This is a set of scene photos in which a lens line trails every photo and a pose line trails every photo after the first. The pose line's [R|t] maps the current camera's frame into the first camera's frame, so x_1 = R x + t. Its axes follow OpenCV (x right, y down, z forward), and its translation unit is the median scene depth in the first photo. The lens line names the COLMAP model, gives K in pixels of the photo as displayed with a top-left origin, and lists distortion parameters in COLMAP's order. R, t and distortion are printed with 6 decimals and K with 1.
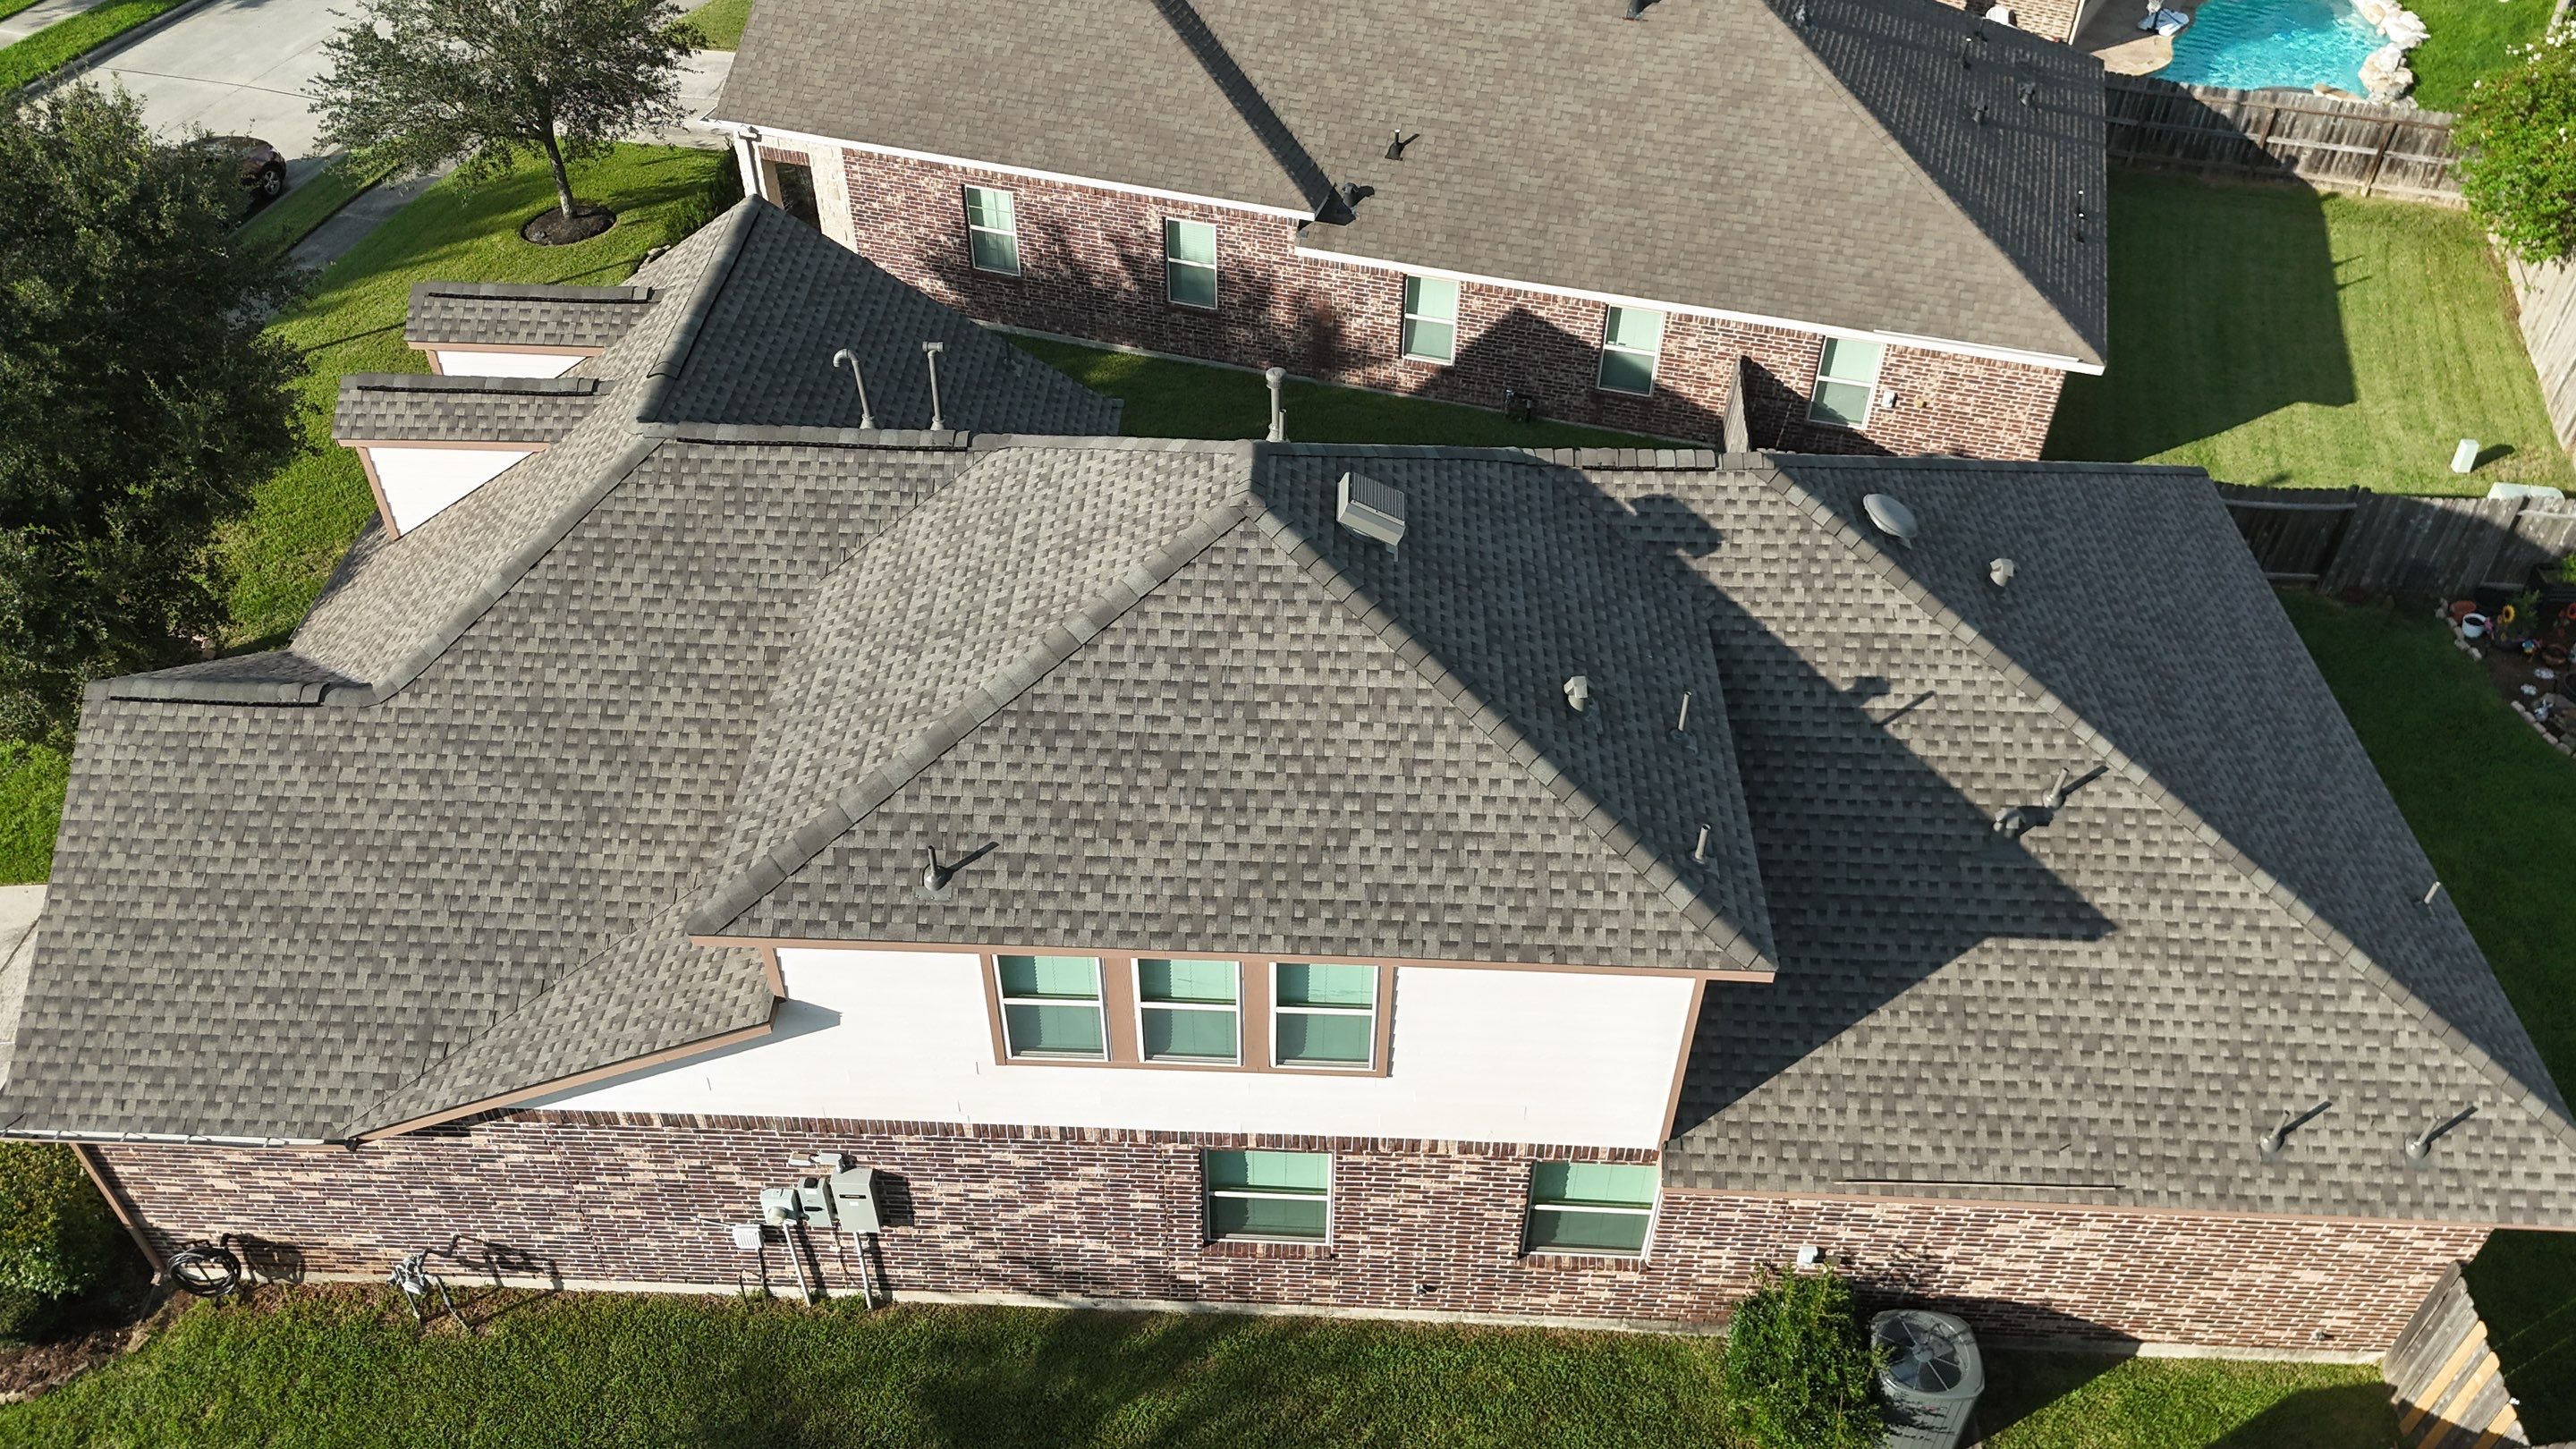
lens RADIAL K [[1905.0, 0, 1283.2], [0, 1905.0, 724.5], [0, 0, 1]] dist [0.075523, -0.081312]
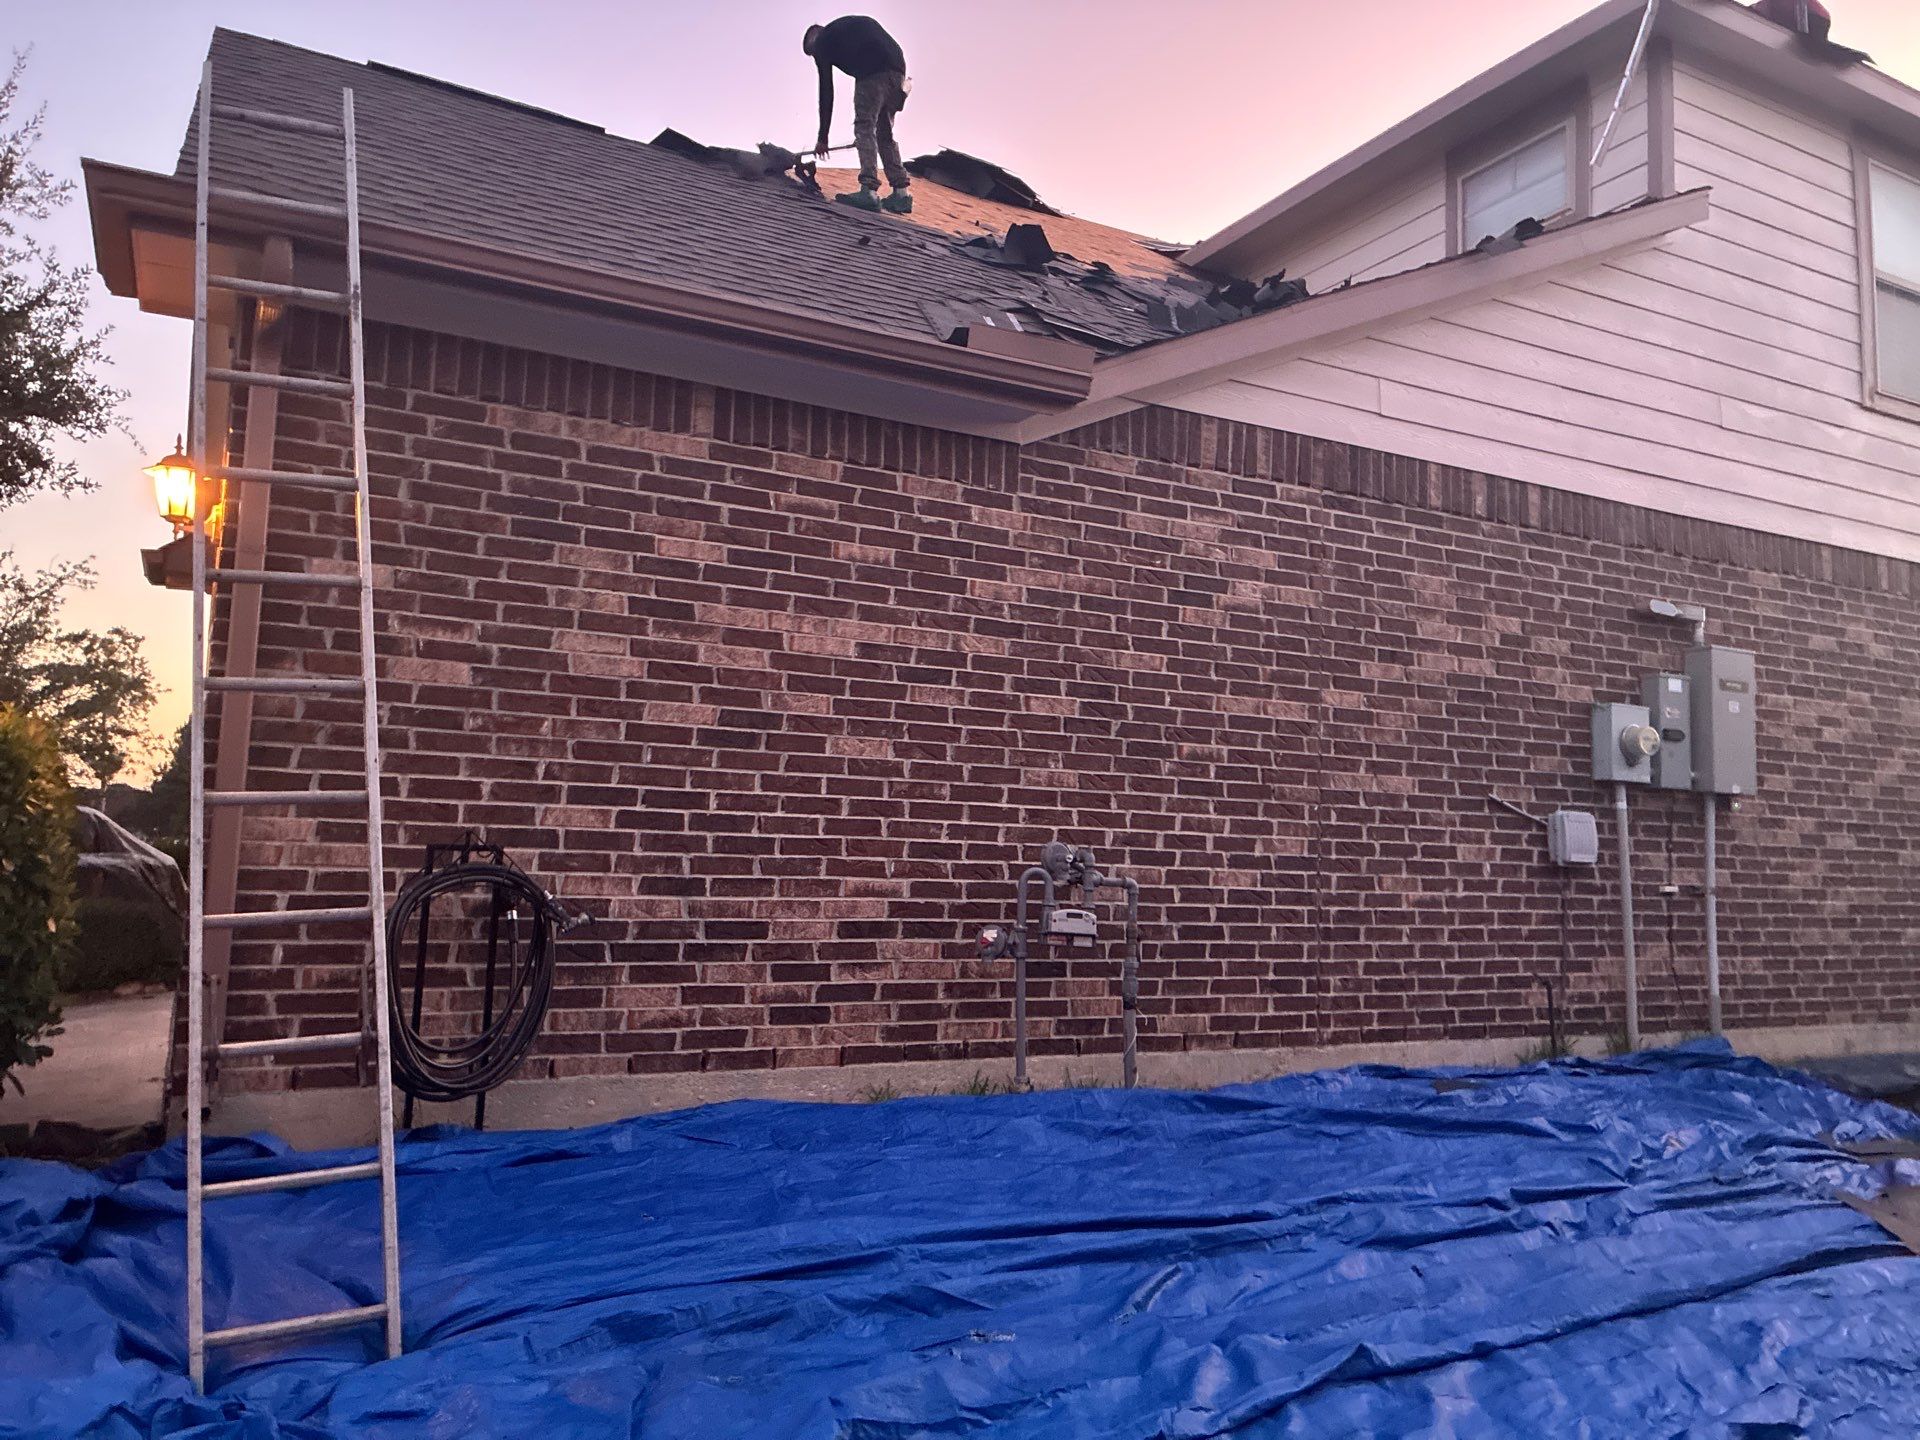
lens RADIAL K [[1444.9, 0, 964.6], [0, 1444.9, 715.2], [0, 0, 1]] dist [0.028797, 0.001069]
pose [[0.864605, 0.070510, 0.497480, -0.627184], [0.315630, 0.694150, -0.646942, 0.451631], [-0.390941, 0.716369, 0.577910, 0.819935]]
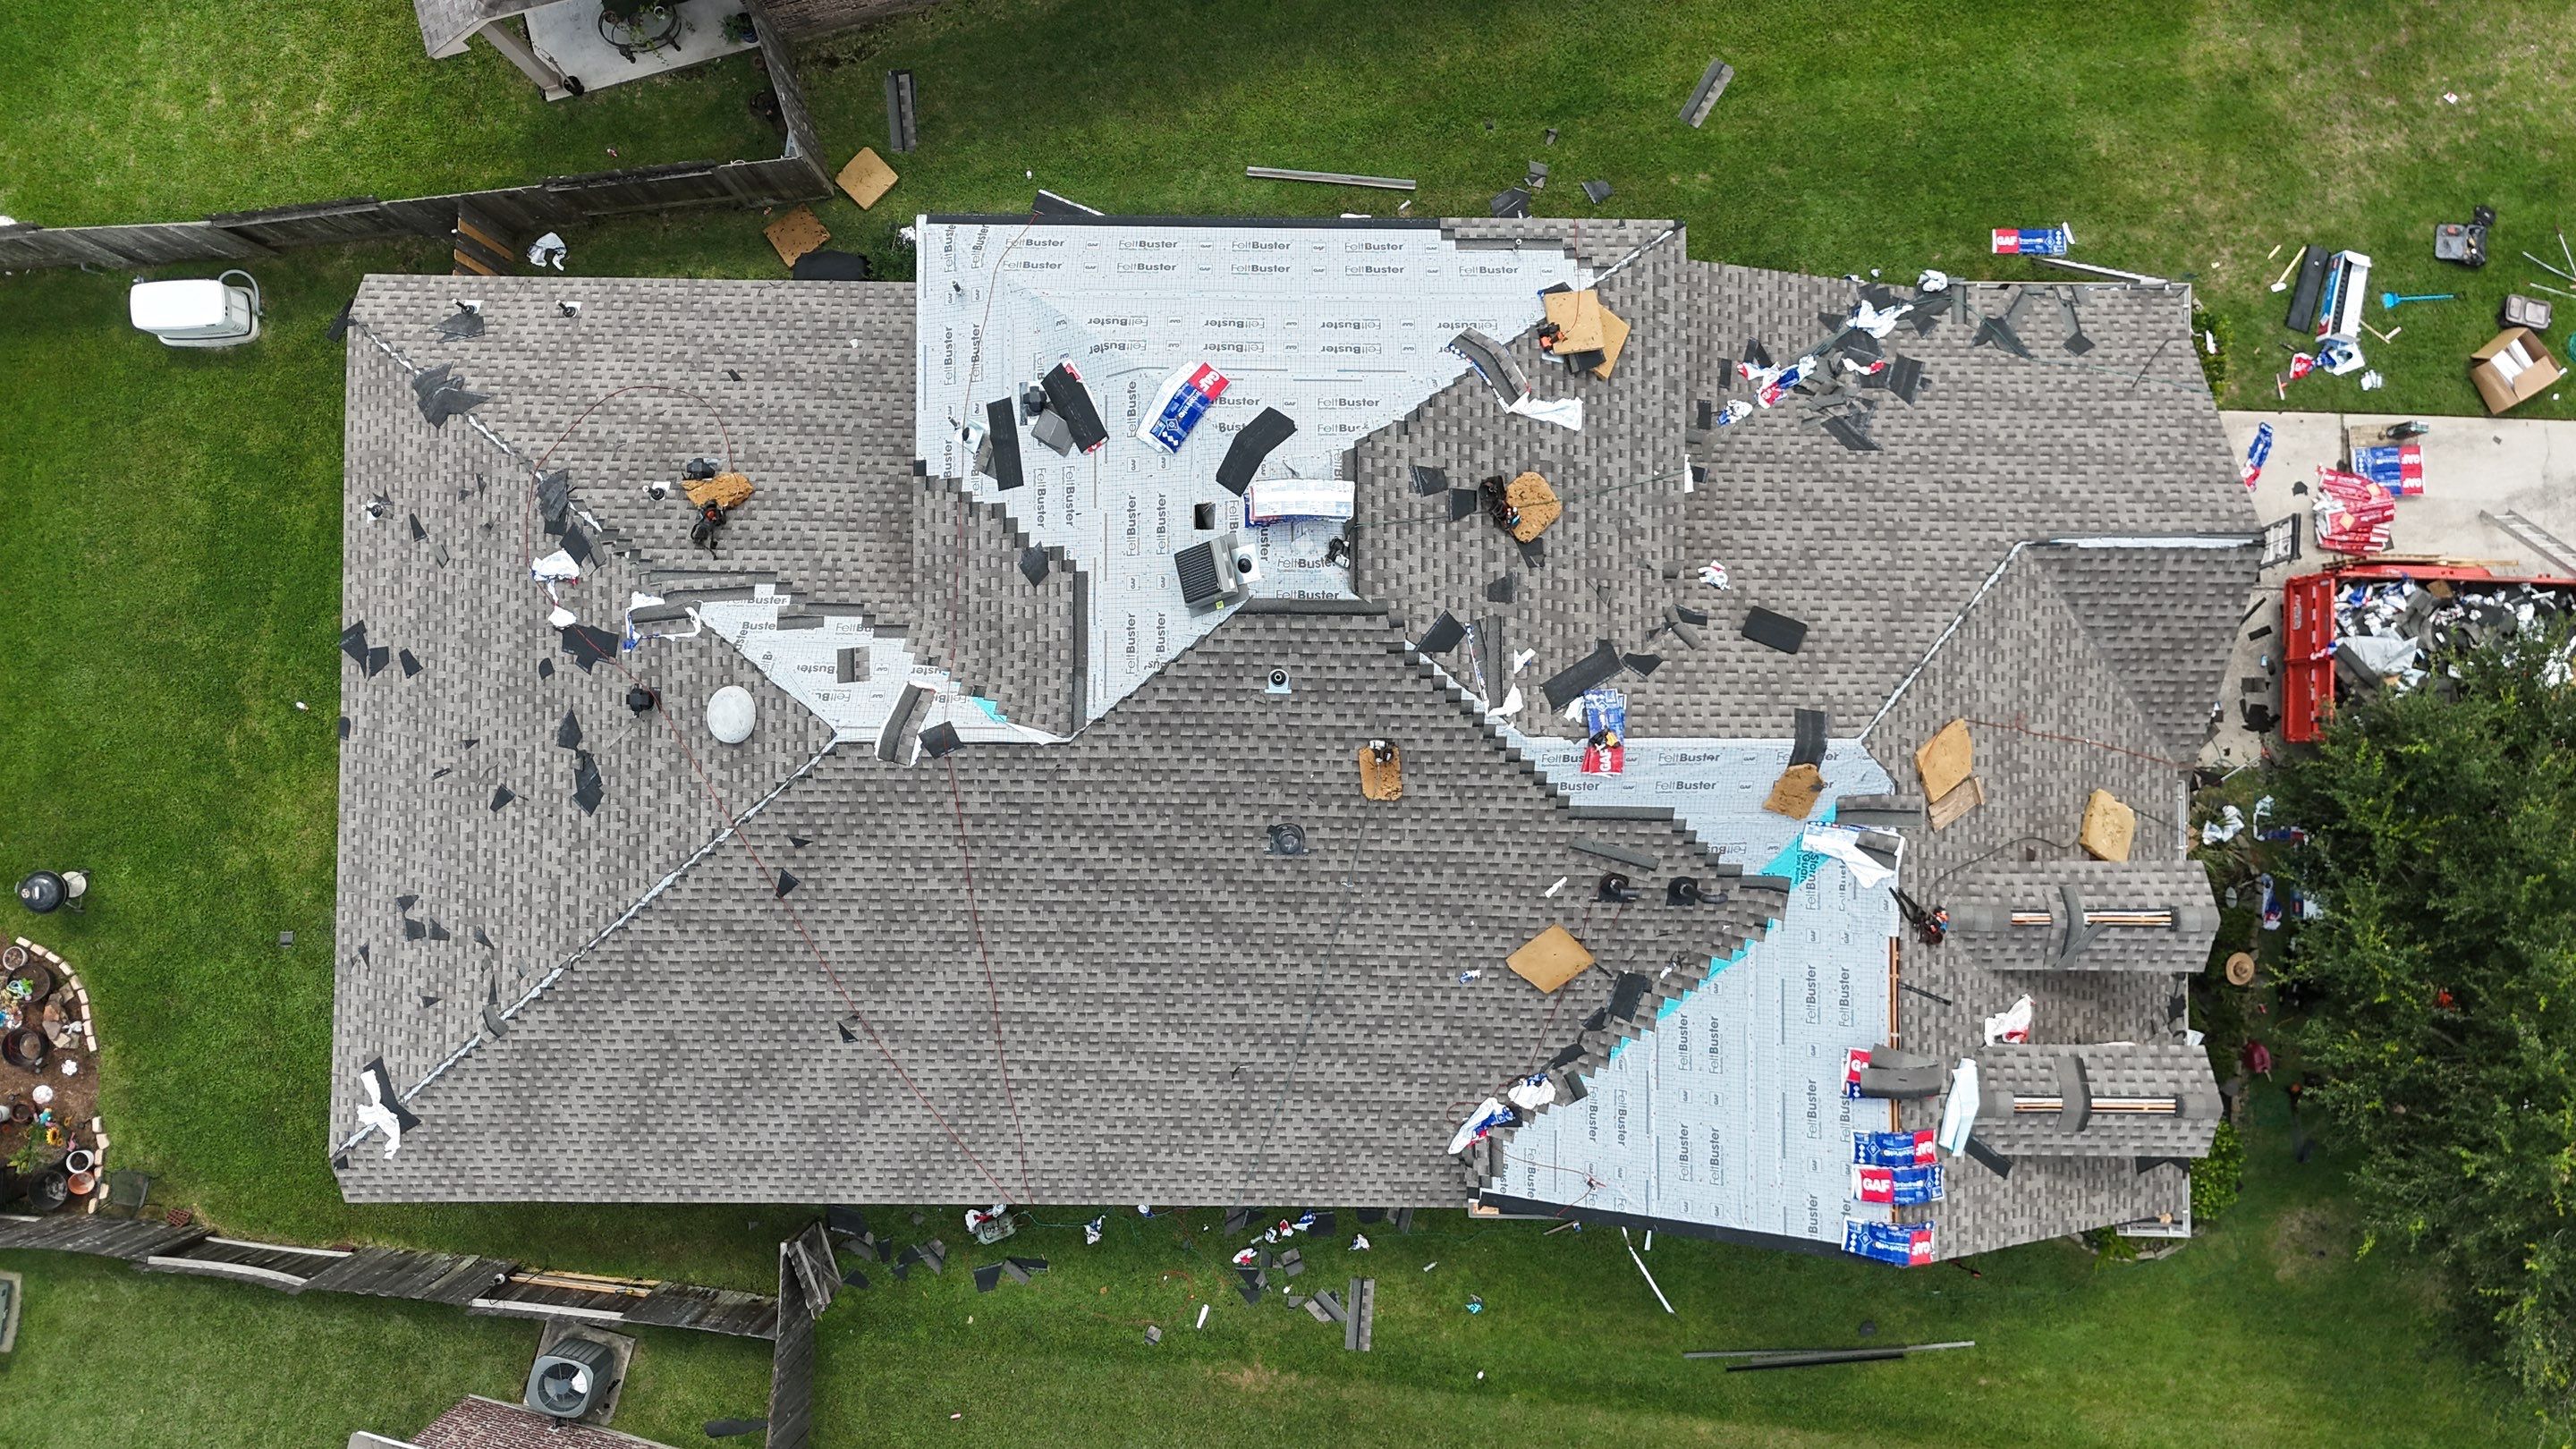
lens RADIAL K [[1905.0, 0, 1281.9], [0, 1905.0, 724.0], [0, 0, 1]] dist [0.075523, -0.081312]
pose [[-0.999511, 0.030567, -0.006641, 0.005634], [-0.024834, -0.646343, 0.762643, -0.992065], [0.019019, 0.762434, 0.646786, 0.300333]]
